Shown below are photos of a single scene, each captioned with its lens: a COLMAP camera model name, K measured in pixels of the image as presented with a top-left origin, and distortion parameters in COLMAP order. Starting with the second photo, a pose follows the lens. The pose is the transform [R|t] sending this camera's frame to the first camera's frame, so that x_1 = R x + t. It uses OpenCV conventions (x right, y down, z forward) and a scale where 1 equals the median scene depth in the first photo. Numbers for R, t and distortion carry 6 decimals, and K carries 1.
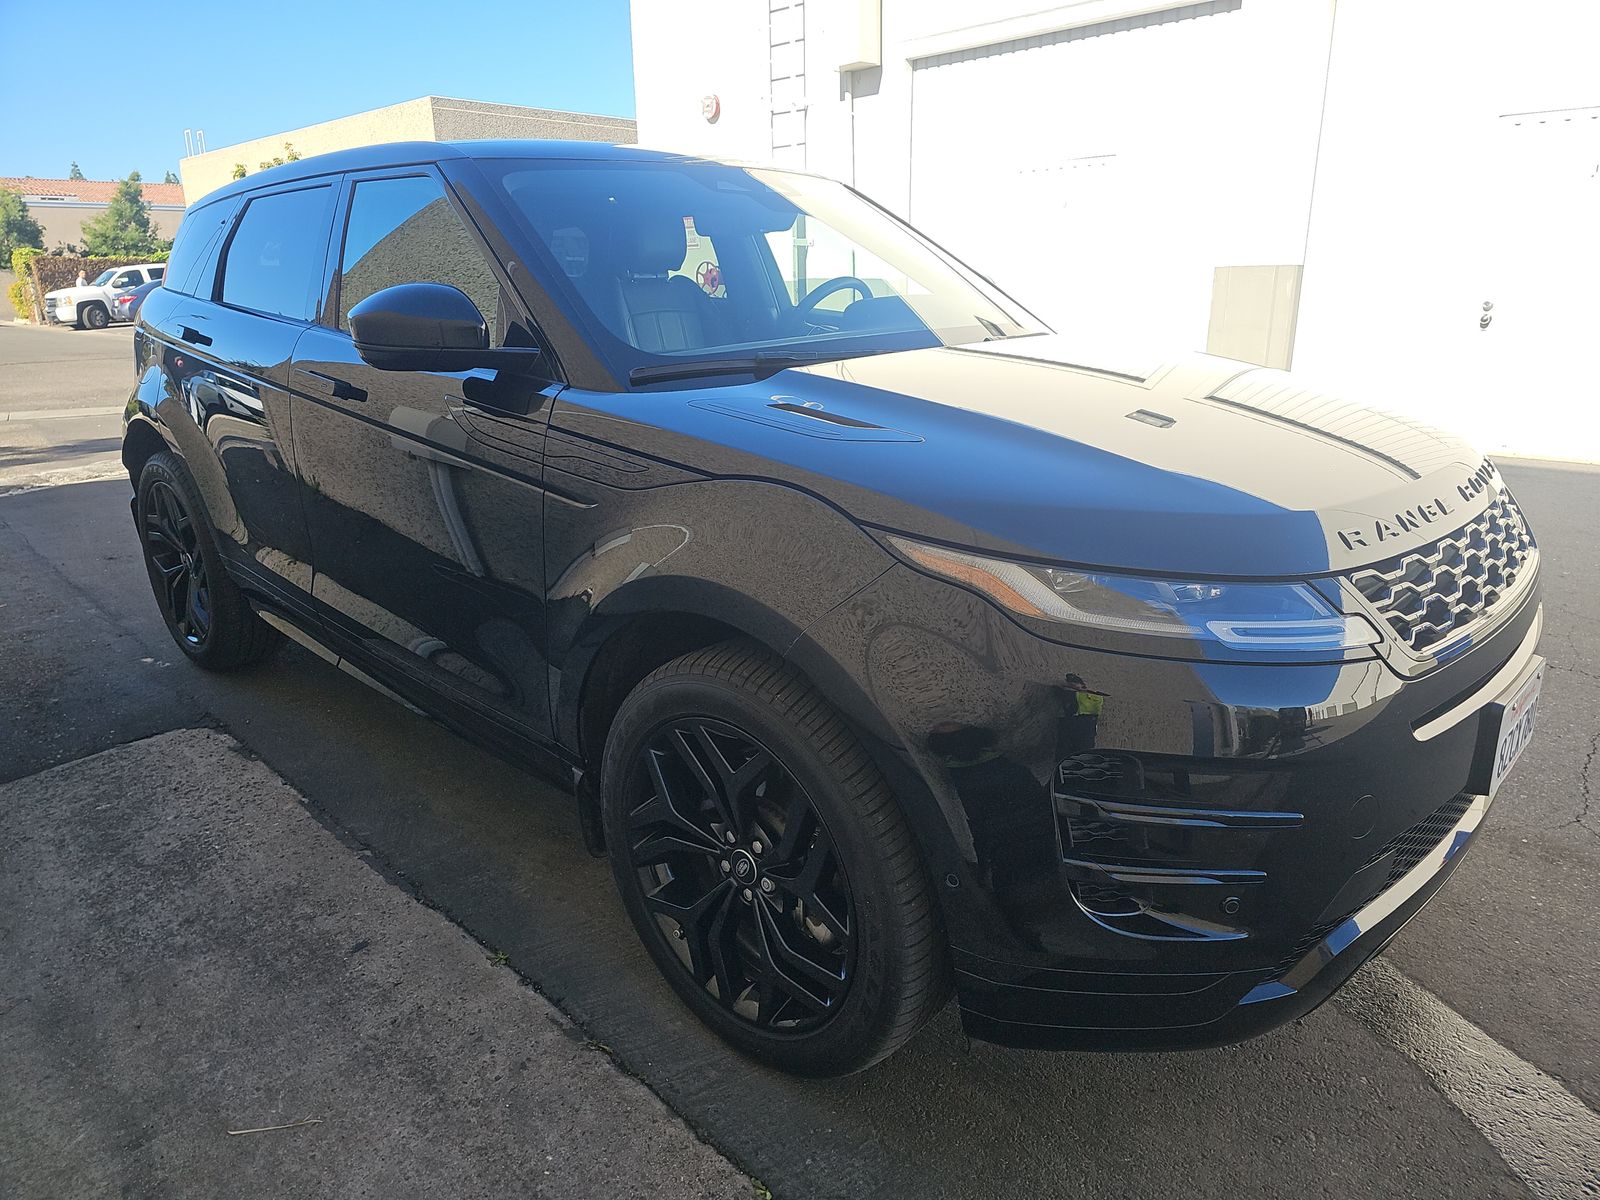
lens RADIAL K [[1049.7, 0, 816.7], [0, 1049.7, 597.0], [0, 0, 1]] dist [0.051024, -0.052169]
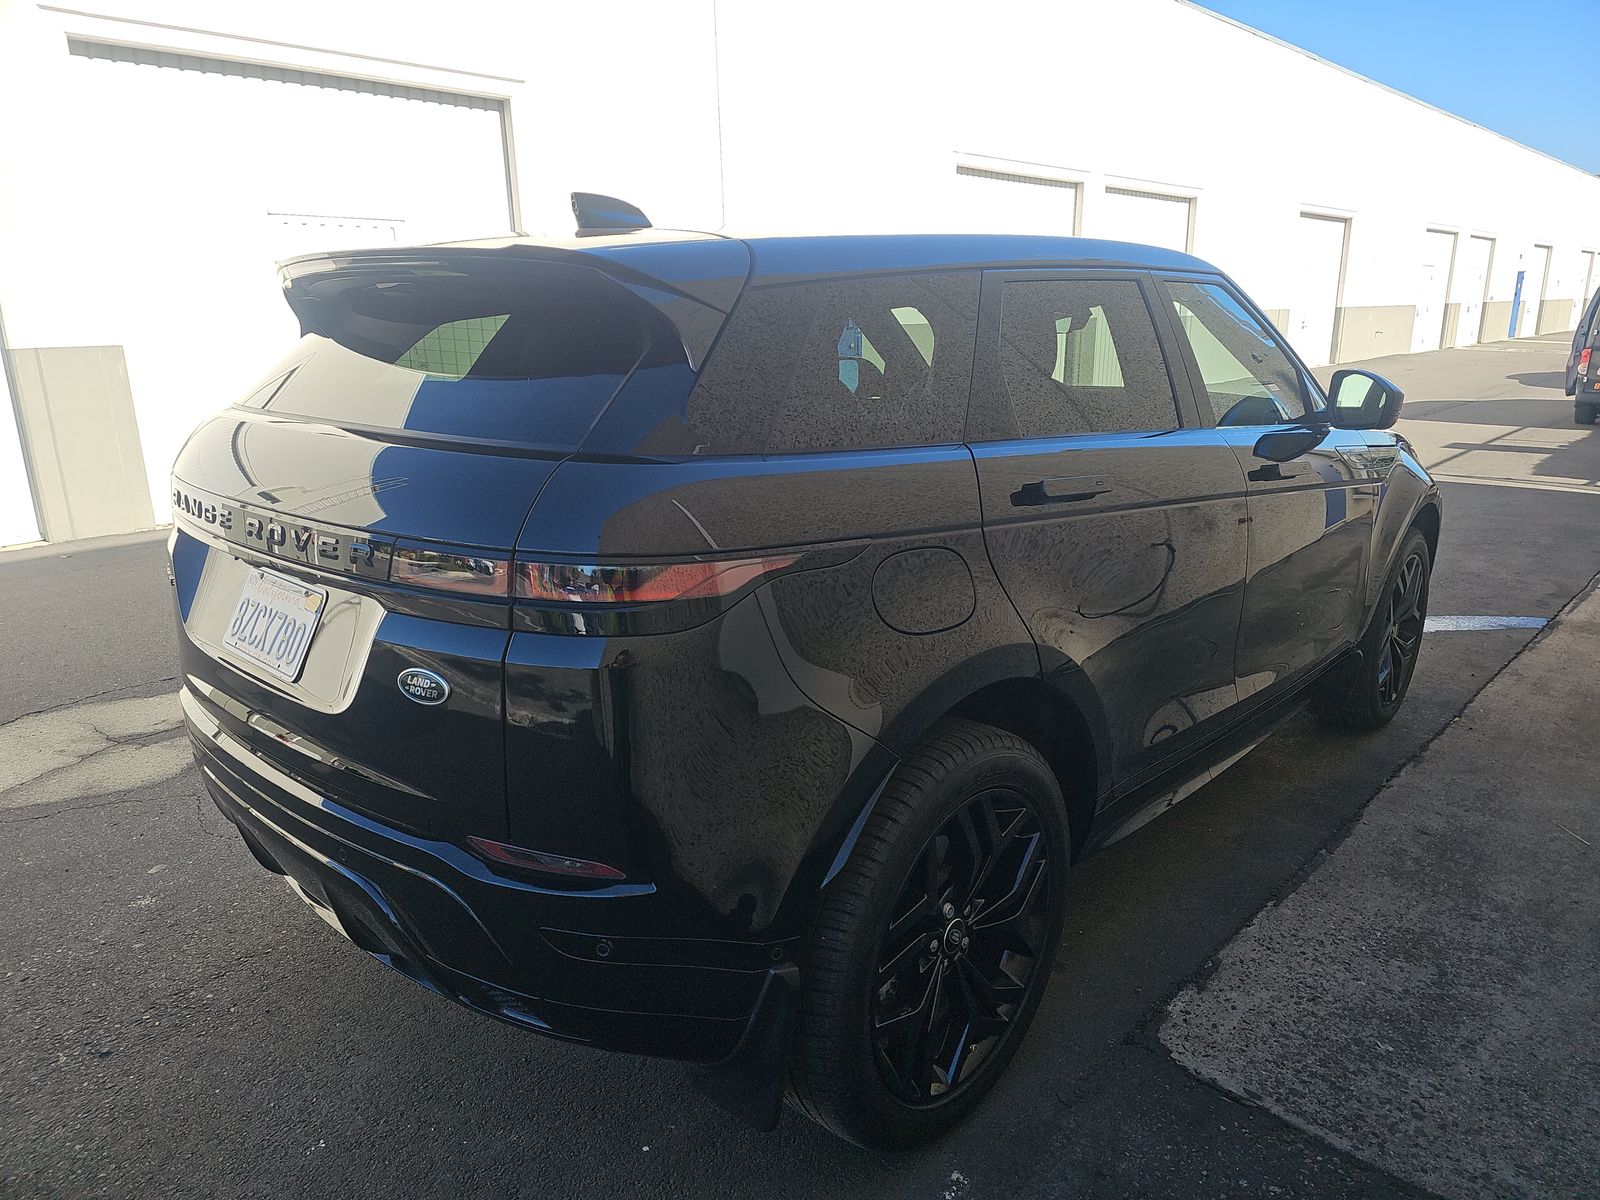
lens RADIAL K [[1049.7, 0, 816.7], [0, 1049.7, 597.0], [0, 0, 1]] dist [0.051024, -0.052169]
pose [[-0.013912, -0.245022, 0.969418, -1.513953], [0.309056, 0.920985, 0.237216, -0.472417], [-0.950942, 0.302904, 0.062912, 1.410626]]
